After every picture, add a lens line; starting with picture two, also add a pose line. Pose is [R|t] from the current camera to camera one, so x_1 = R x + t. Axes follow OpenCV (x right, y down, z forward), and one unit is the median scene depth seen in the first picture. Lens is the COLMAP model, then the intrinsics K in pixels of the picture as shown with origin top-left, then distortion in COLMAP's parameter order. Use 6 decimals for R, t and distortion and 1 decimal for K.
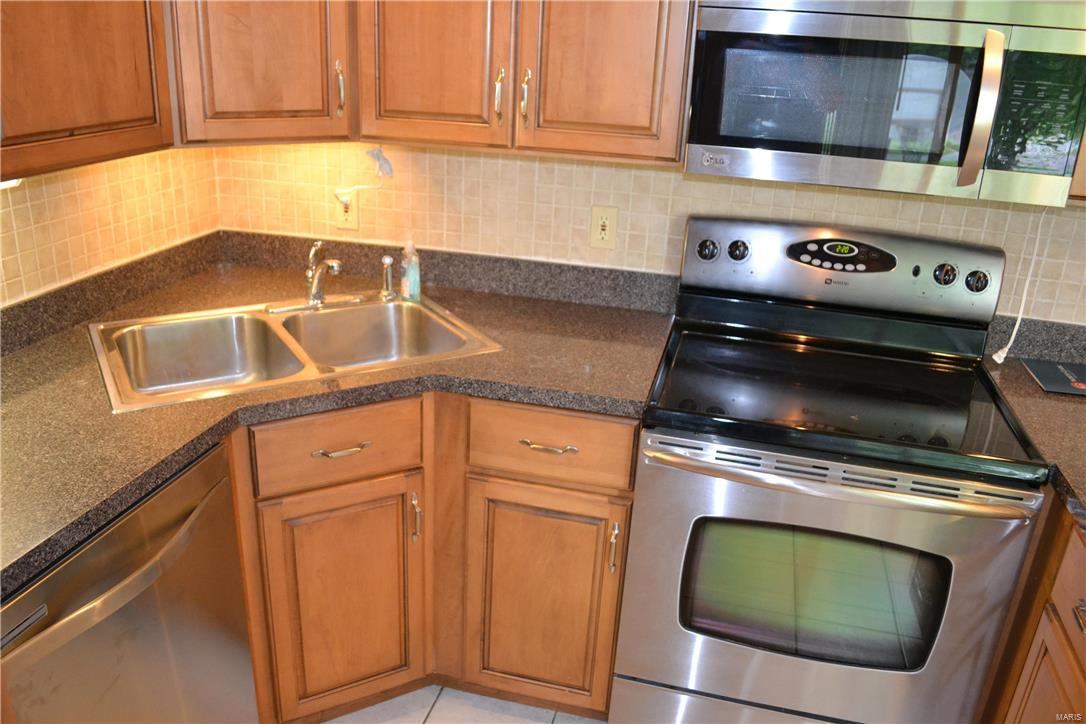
lens RADIAL K [[872.2, 0, 525.8], [0, 872.2, 382.1], [0, 0, 1]] dist [-0.064489, -0.000578]
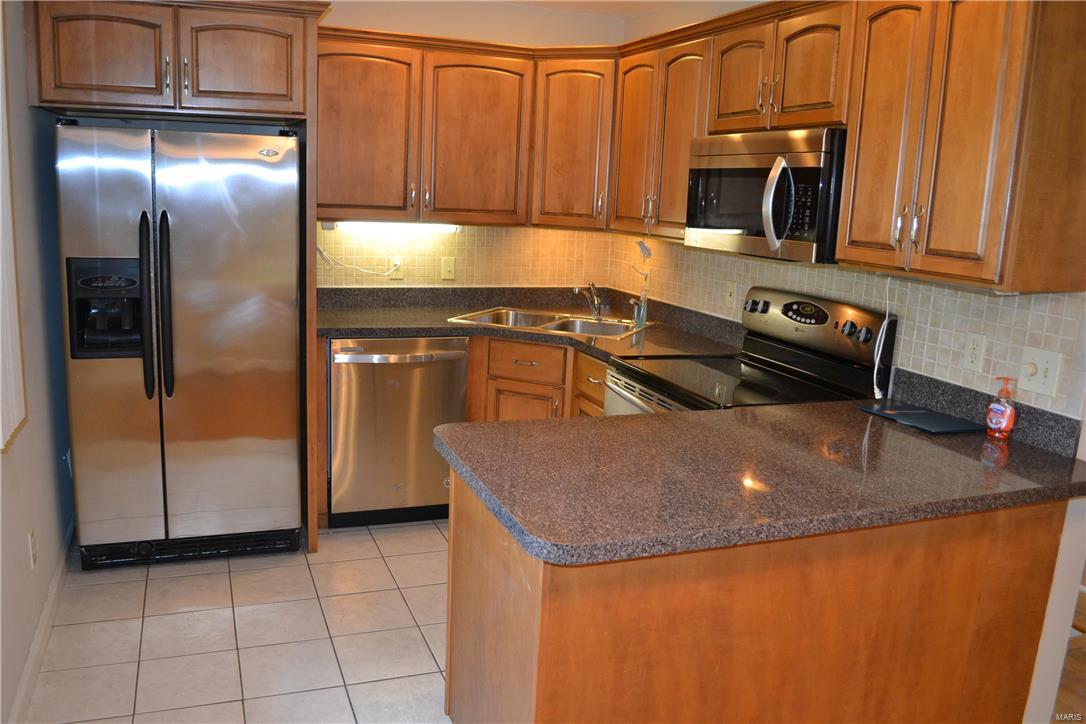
lens RADIAL K [[872.2, 0, 525.8], [0, 872.2, 382.1], [0, 0, 1]] dist [-0.064489, -0.000578]
pose [[0.585609, 0.160215, -0.794602, 1.277550], [-0.328017, 0.943264, -0.051554, 0.199567], [0.741260, 0.290834, 0.604938, -0.223652]]
